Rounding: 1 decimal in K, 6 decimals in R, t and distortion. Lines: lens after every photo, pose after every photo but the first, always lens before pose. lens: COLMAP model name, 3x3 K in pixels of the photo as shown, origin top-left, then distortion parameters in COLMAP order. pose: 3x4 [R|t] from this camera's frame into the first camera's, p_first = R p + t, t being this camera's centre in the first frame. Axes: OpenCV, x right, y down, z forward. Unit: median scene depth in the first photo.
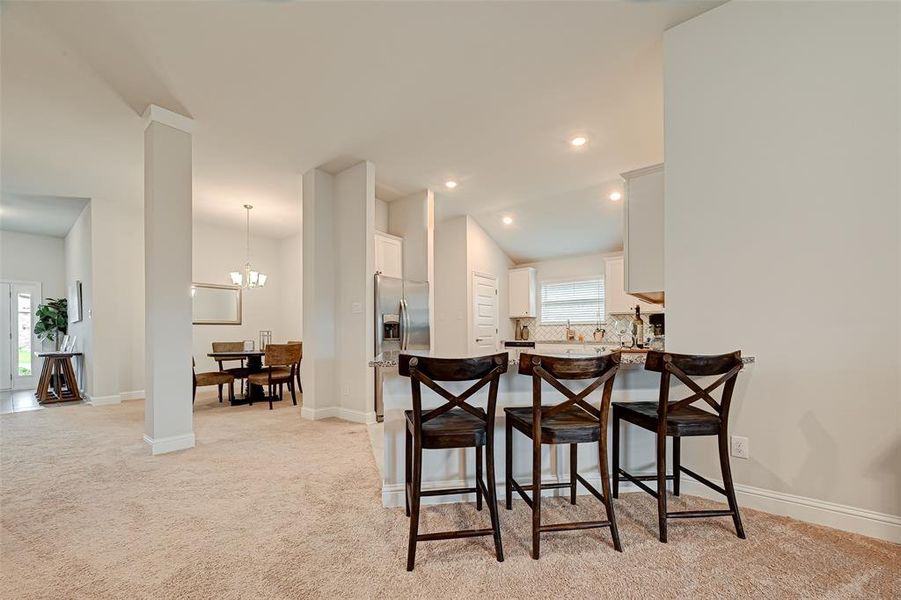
lens RADIAL K [[354.0, 0, 456.0], [0, 354.0, 333.7], [0, 0, 1]] dist [-0.001034, -0.000182]
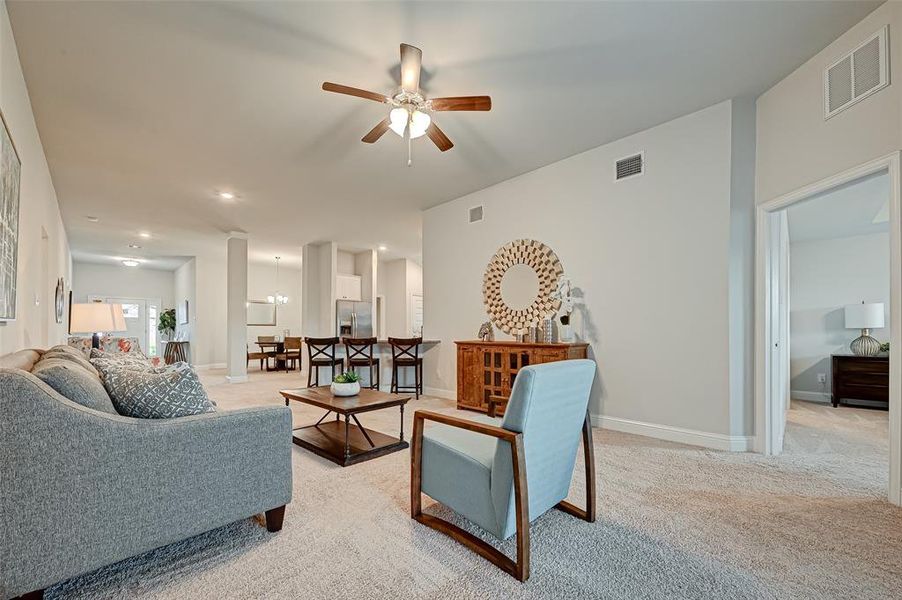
lens RADIAL K [[342.3, 0, 454.2], [0, 342.3, 332.0], [0, 0, 1]] dist [-0.000299, -0.000106]
pose [[0.995179, 0.006794, -0.097841, 0.405679], [-0.007103, 0.999971, -0.002811, 0.002431], [0.097819, 0.003492, 0.995198, -0.538109]]
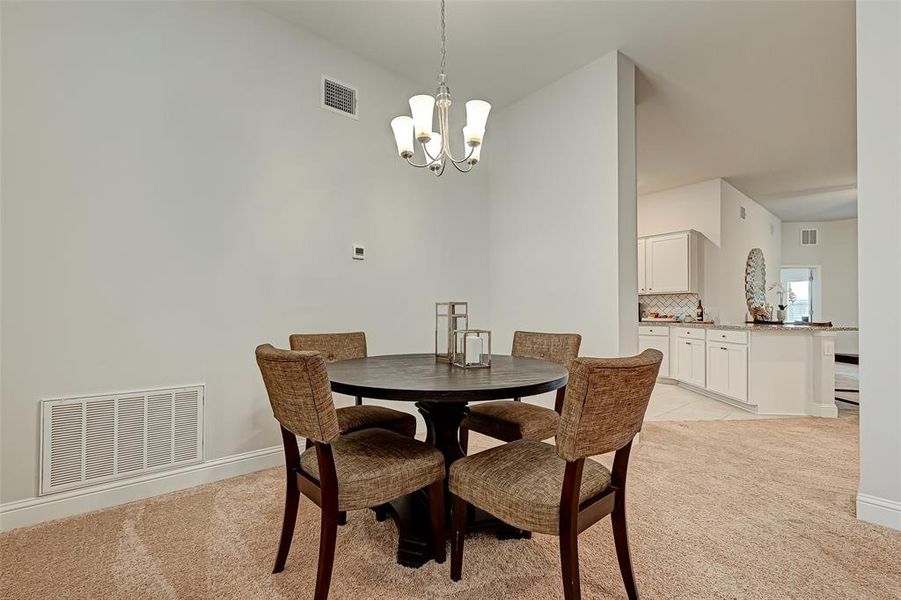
lens RADIAL K [[385.7, 0, 438.9], [0, 385.7, 310.6], [0, 0, 1]] dist [0.001334, -0.000097]
pose [[0.219868, 0.008729, 0.975491, -0.834760], [-0.001299, 0.999962, -0.008655, 0.000069], [-0.975529, 0.000636, 0.219871, 0.846228]]
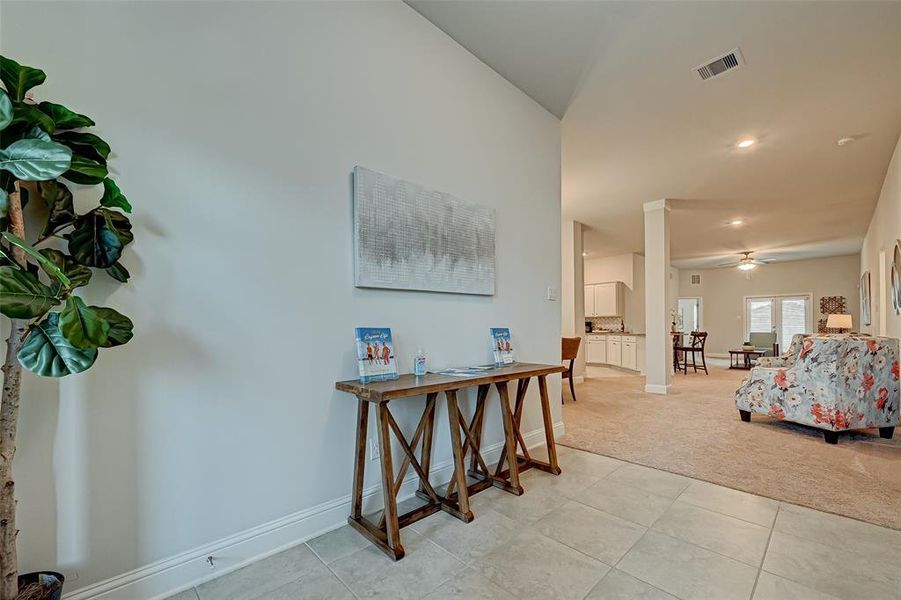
lens RADIAL K [[368.9, 0, 450.8], [0, 368.9, 326.8], [0, 0, 1]] dist [-0.000557, -0.000301]
pose [[0.143467, 0.006334, 0.989635, -1.491334], [0.008270, 0.999937, -0.007599, 0.000129], [-0.989621, 0.009274, 0.143405, 0.947232]]
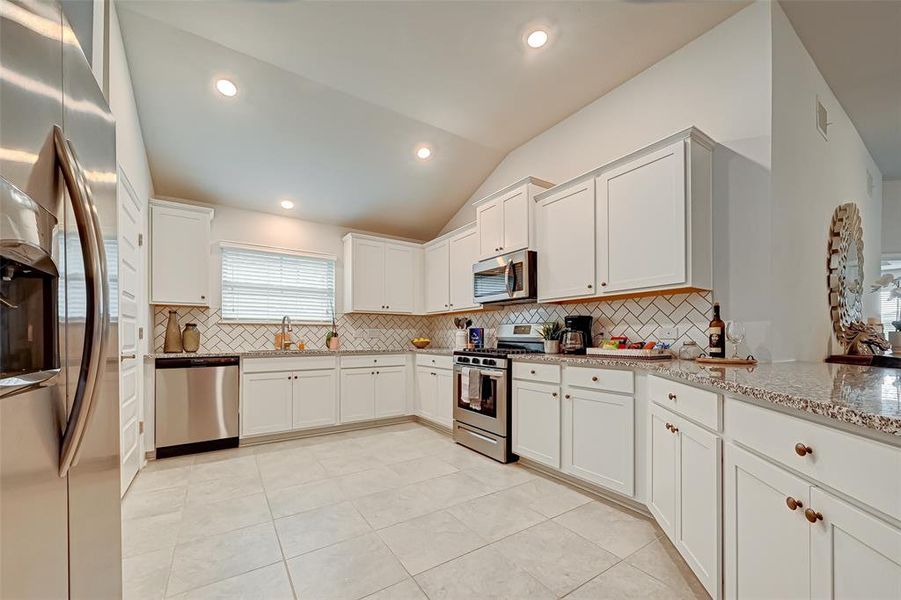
lens RADIAL K [[354.0, 0, 456.0], [0, 354.0, 333.7], [0, 0, 1]] dist [-0.001034, -0.000182]
pose [[0.307691, 0.012207, 0.951408, -0.181803], [0.000611, 0.999915, -0.013027, -0.001836], [-0.951486, 0.004589, 0.307657, 0.567716]]
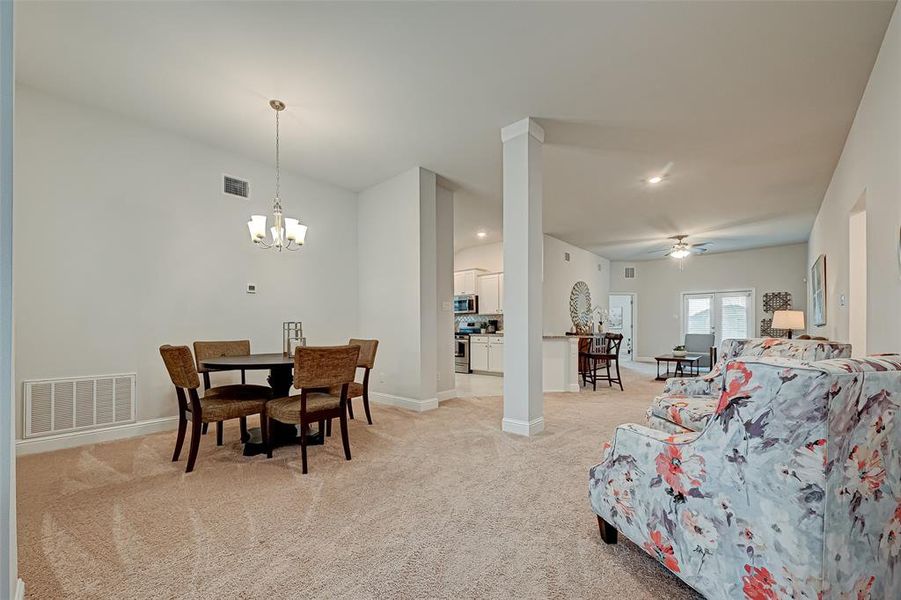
lens RADIAL K [[357.5, 0, 452.1], [0, 357.5, 327.6], [0, 0, 1]] dist [-0.000830, 0.000264]
pose [[0.071438, 0.003397, 0.997439, -1.042058], [0.003573, 0.999987, -0.003662, 0.001444], [-0.997439, 0.003826, 0.071425, 0.615737]]
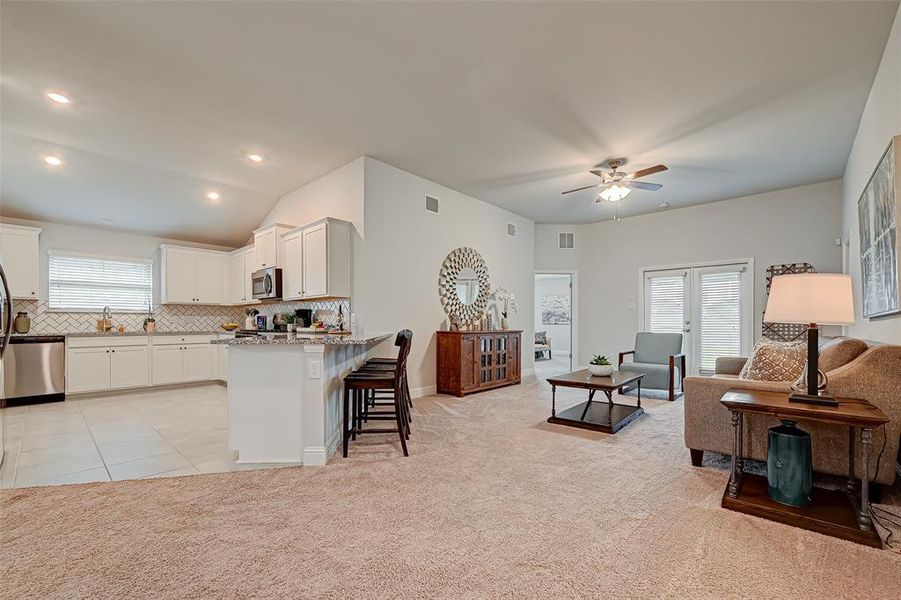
lens RADIAL K [[376.5, 0, 434.7], [0, 376.5, 322.7], [0, 0, 1]] dist [-0.000273, -0.000056]
pose [[0.096828, 0.004356, 0.995292, -0.498991], [0.003282, 0.999984, -0.004696, 0.003891], [-0.995296, 0.003721, 0.096812, 0.176599]]
